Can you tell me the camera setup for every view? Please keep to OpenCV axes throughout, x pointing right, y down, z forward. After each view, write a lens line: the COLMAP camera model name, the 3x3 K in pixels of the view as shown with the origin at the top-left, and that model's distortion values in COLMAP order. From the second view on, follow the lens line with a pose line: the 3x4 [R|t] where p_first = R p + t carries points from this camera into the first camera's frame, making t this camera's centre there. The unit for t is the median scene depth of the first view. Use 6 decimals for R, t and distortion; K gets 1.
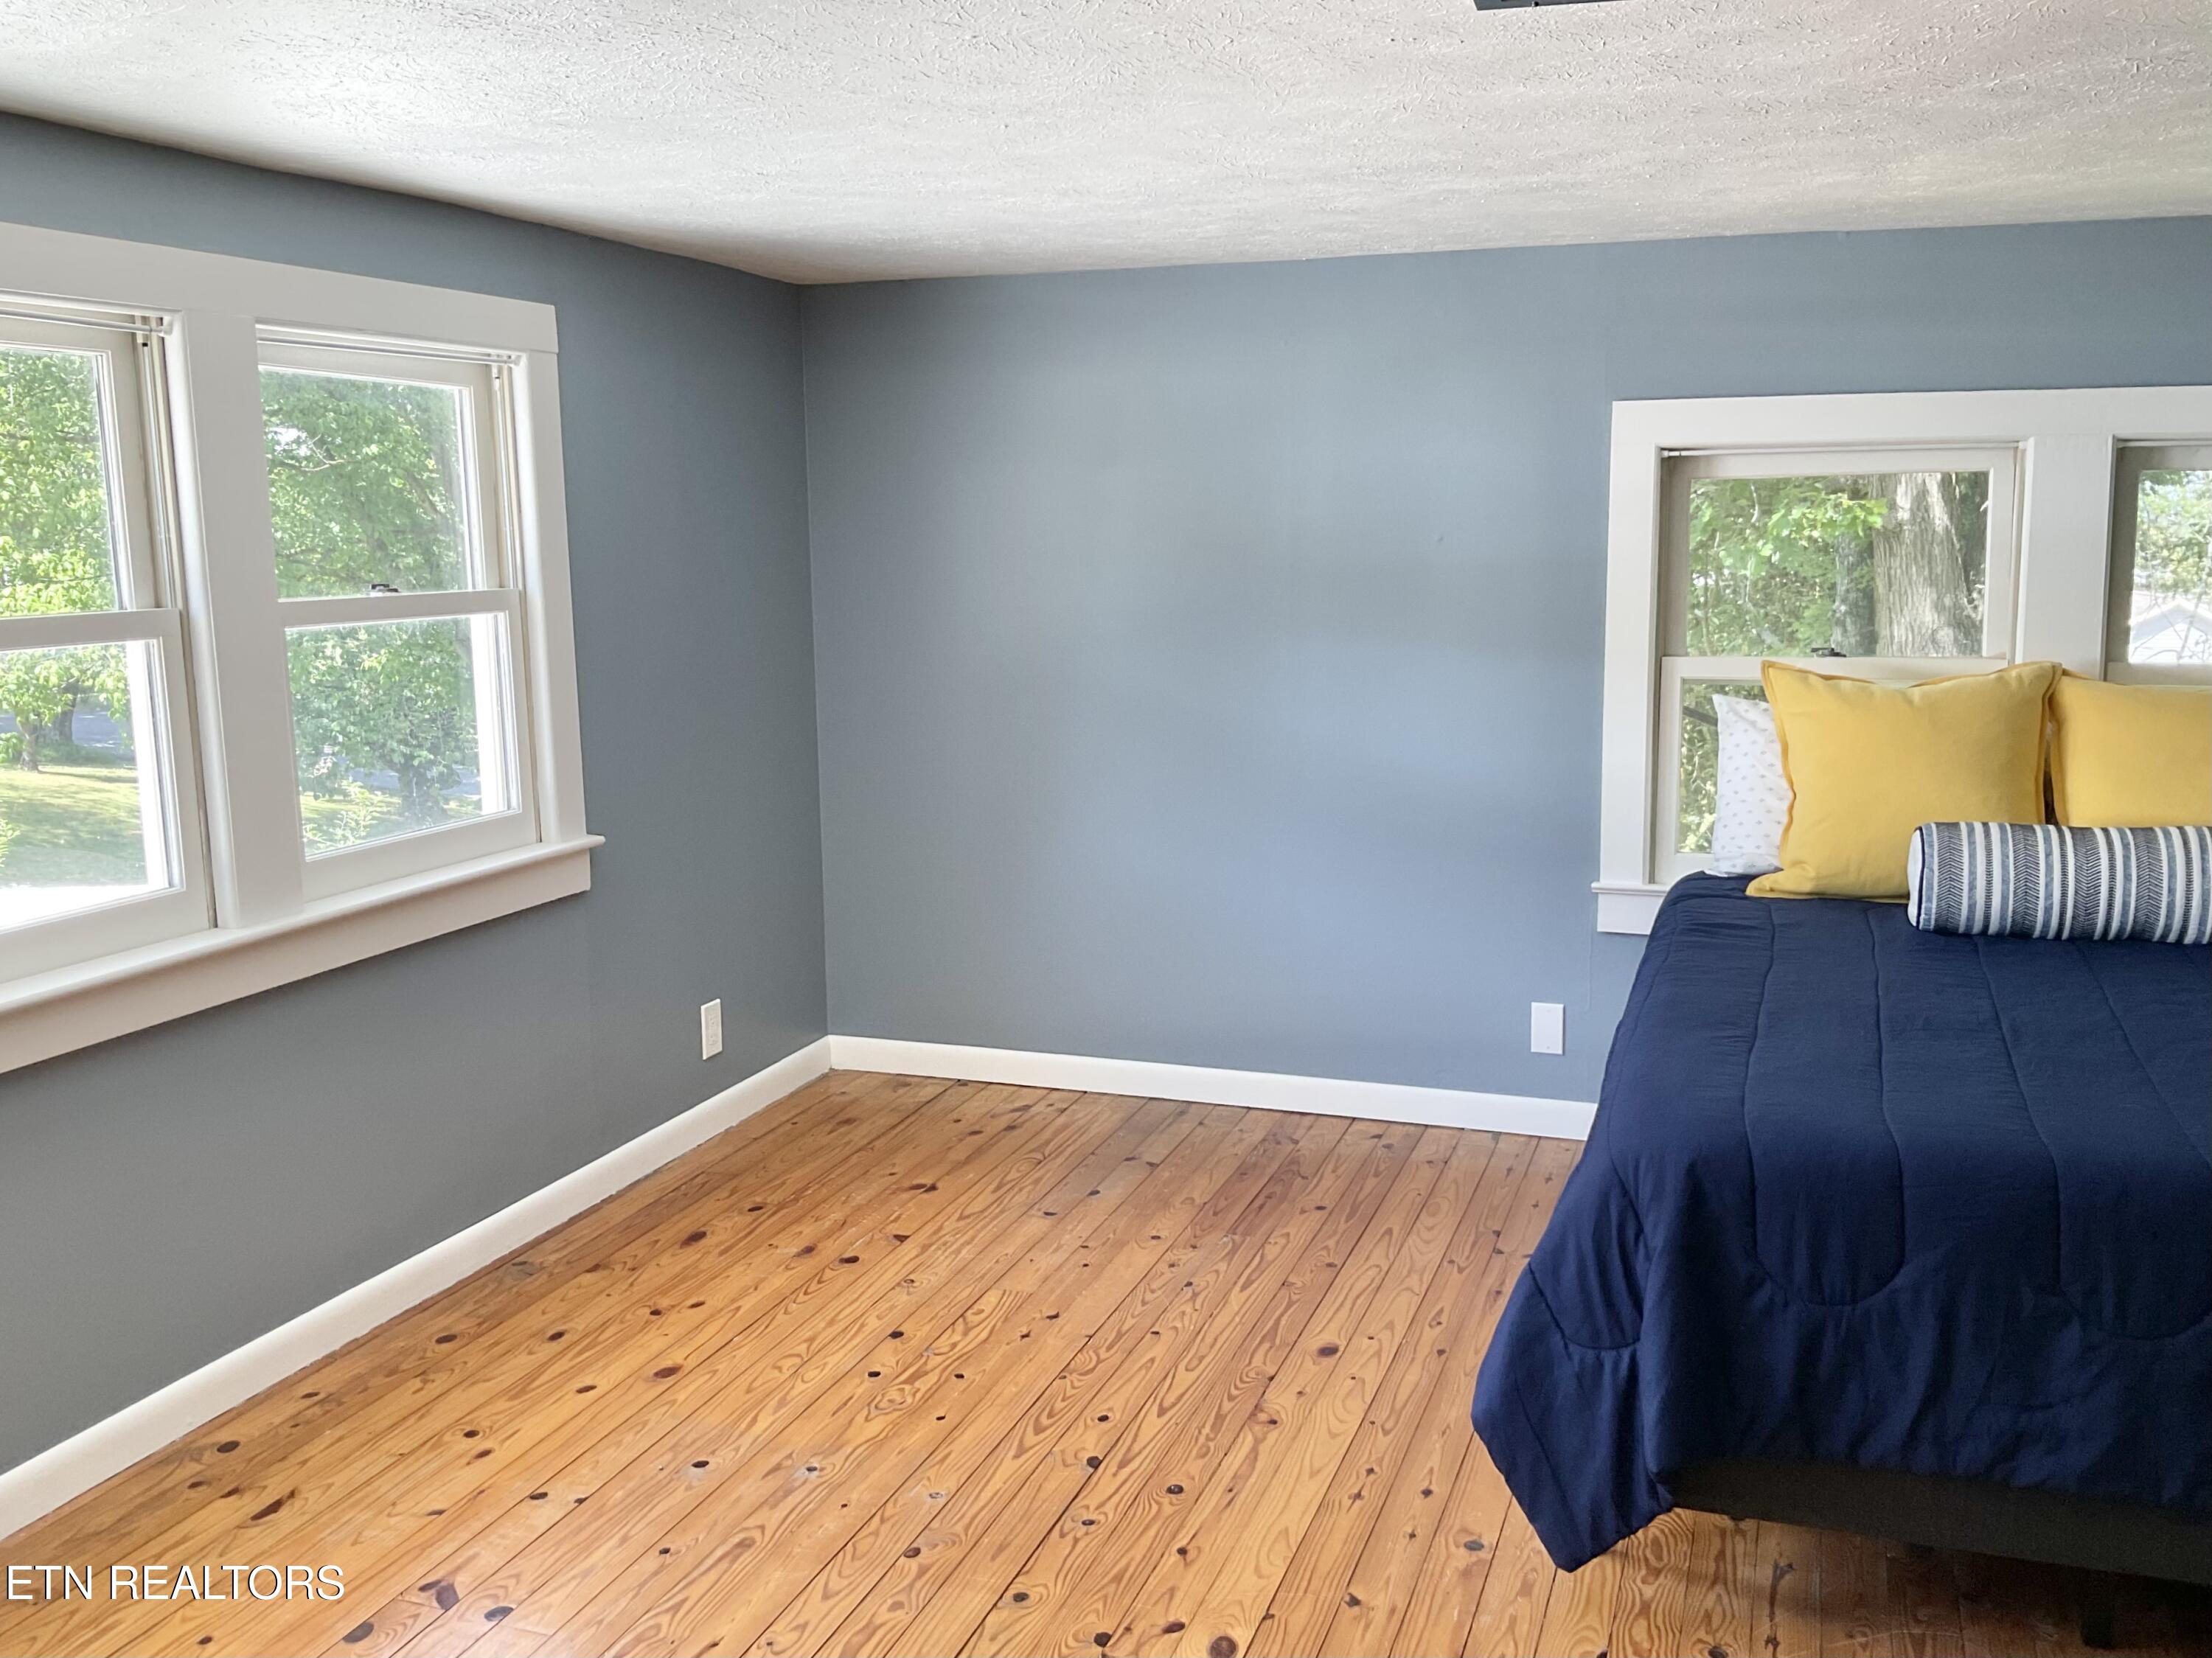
lens RADIAL K [[1928.5, 0, 1106.0], [0, 1928.5, 828.0], [0, 0, 1]] dist [0.055849, -0.103258]
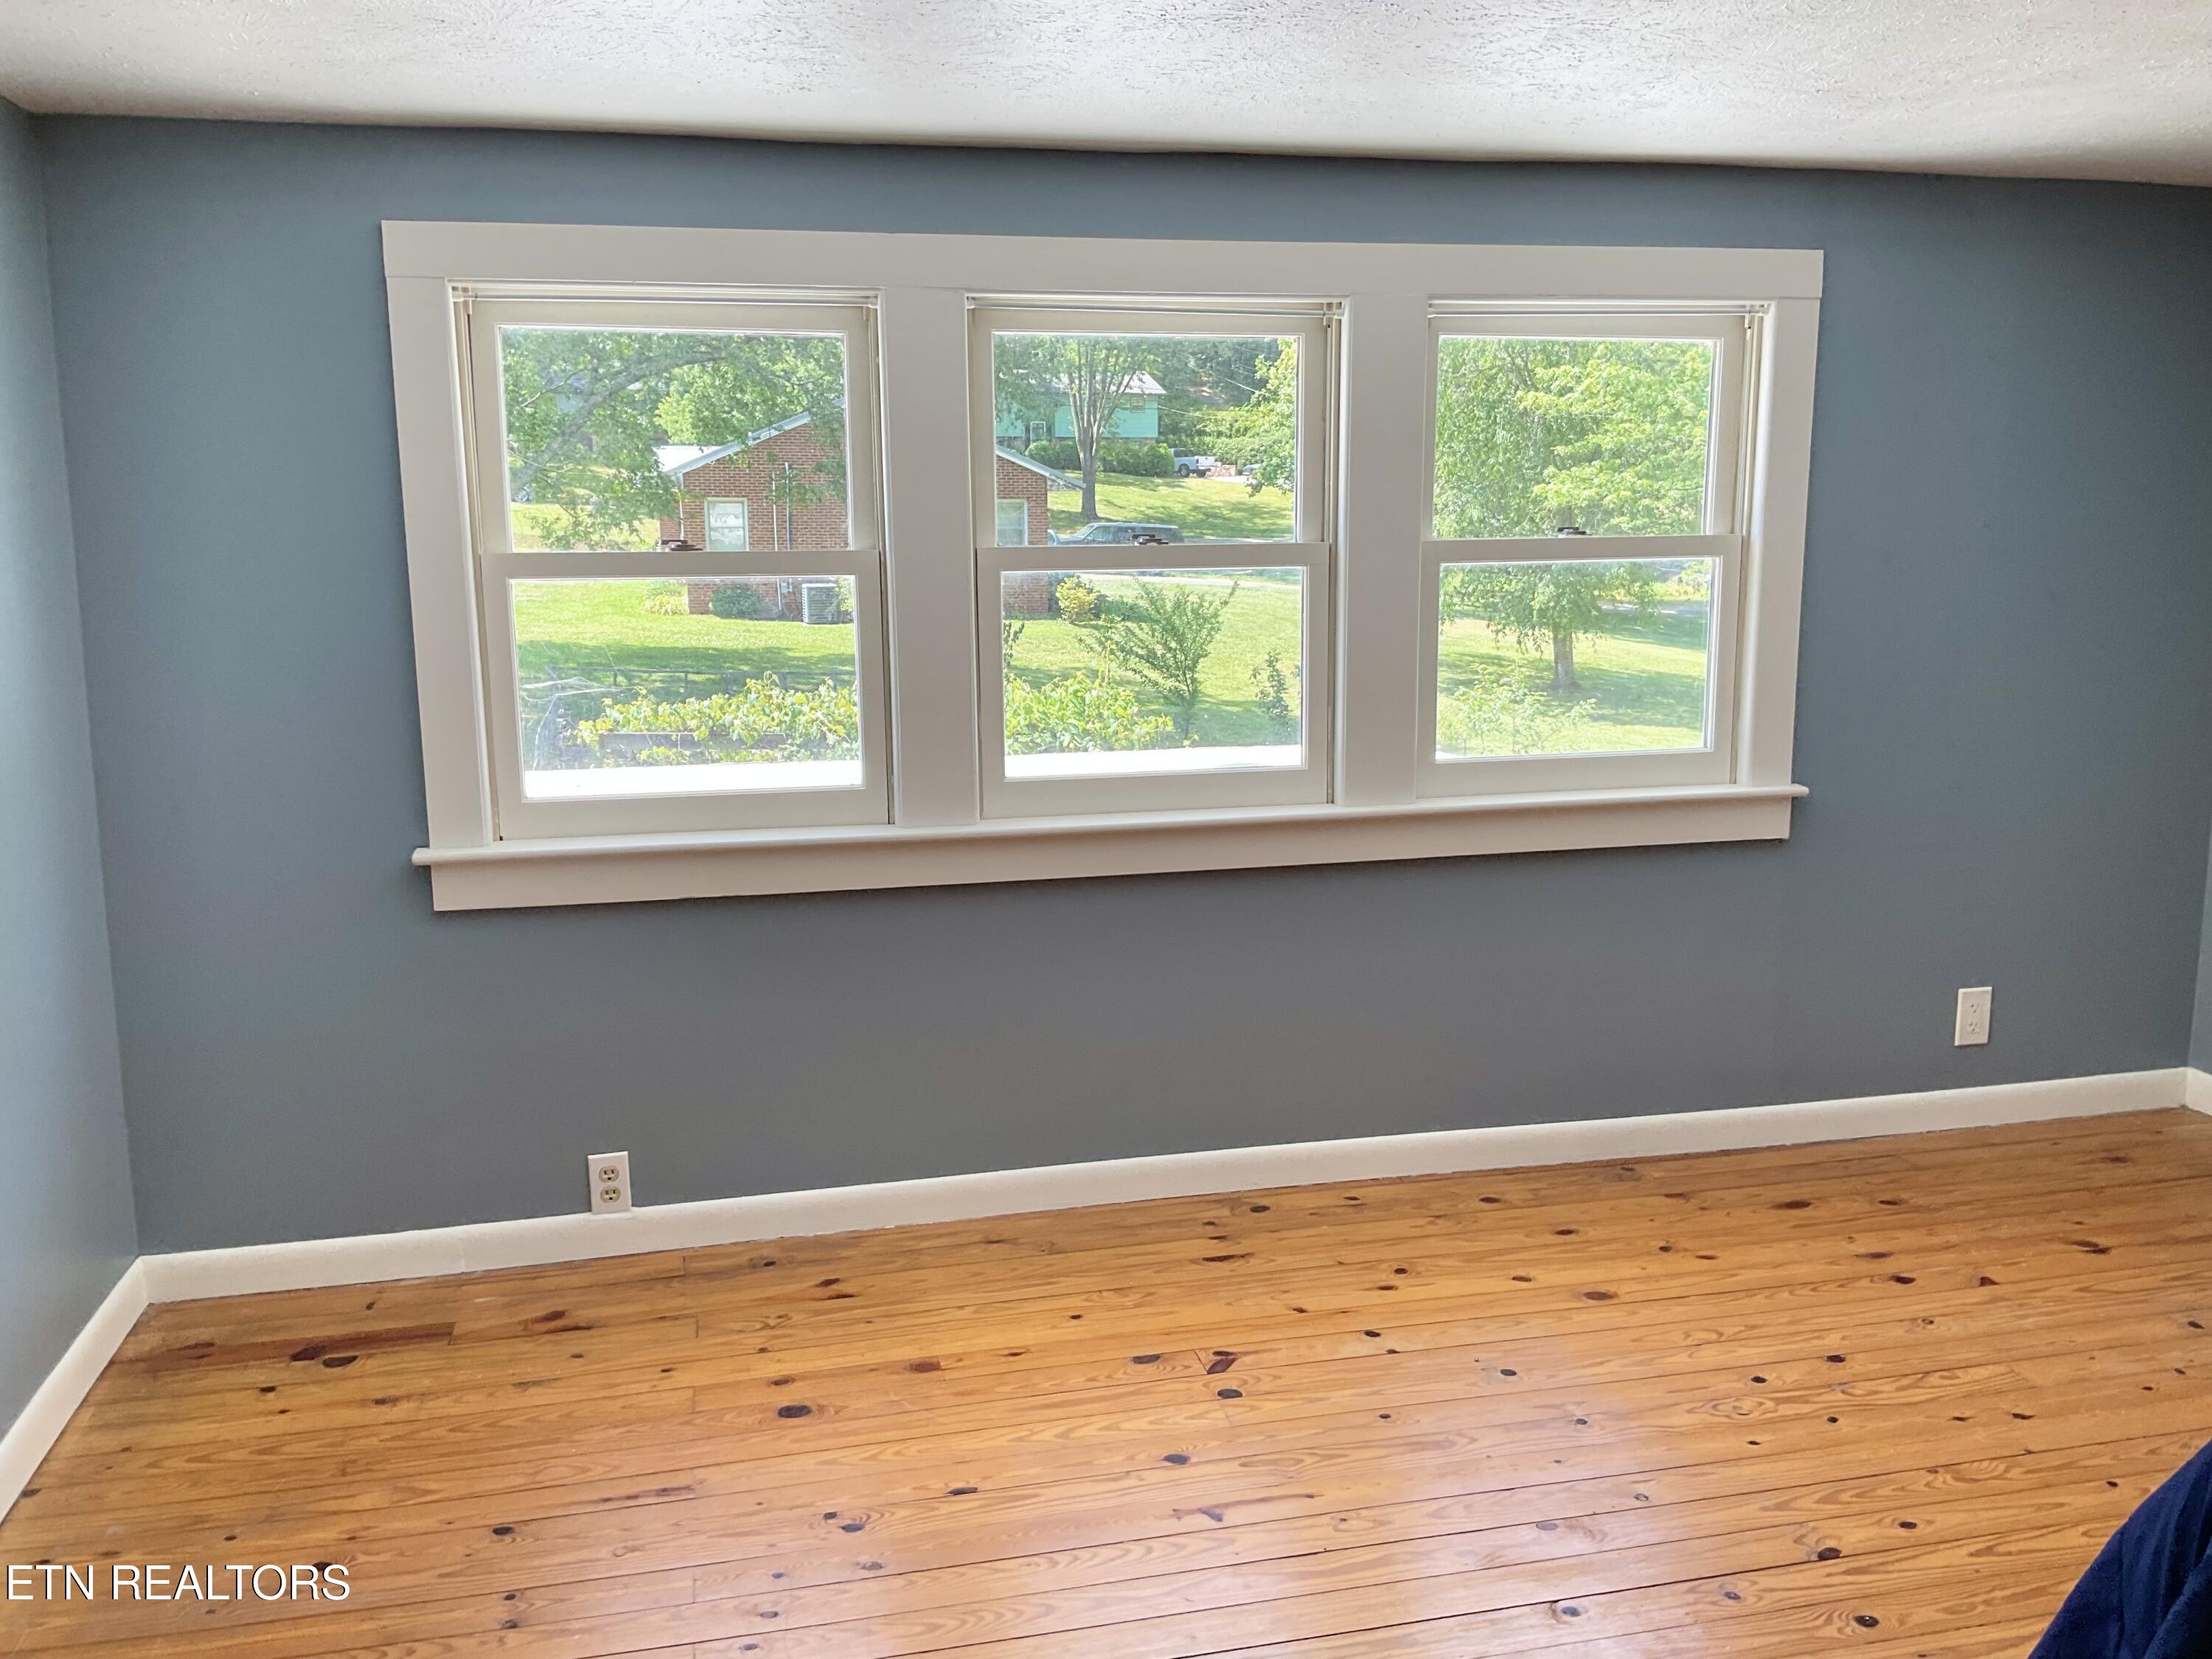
lens RADIAL K [[1810.4, 0, 1106.6], [0, 1810.4, 806.0], [0, 0, 1]] dist [0.002765, -0.043081]
pose [[0.534976, 0.150098, -0.831427, 0.348045], [-0.129458, 0.987034, 0.094891, -0.029878], [0.834890, 0.056870, 0.547471, 0.212136]]
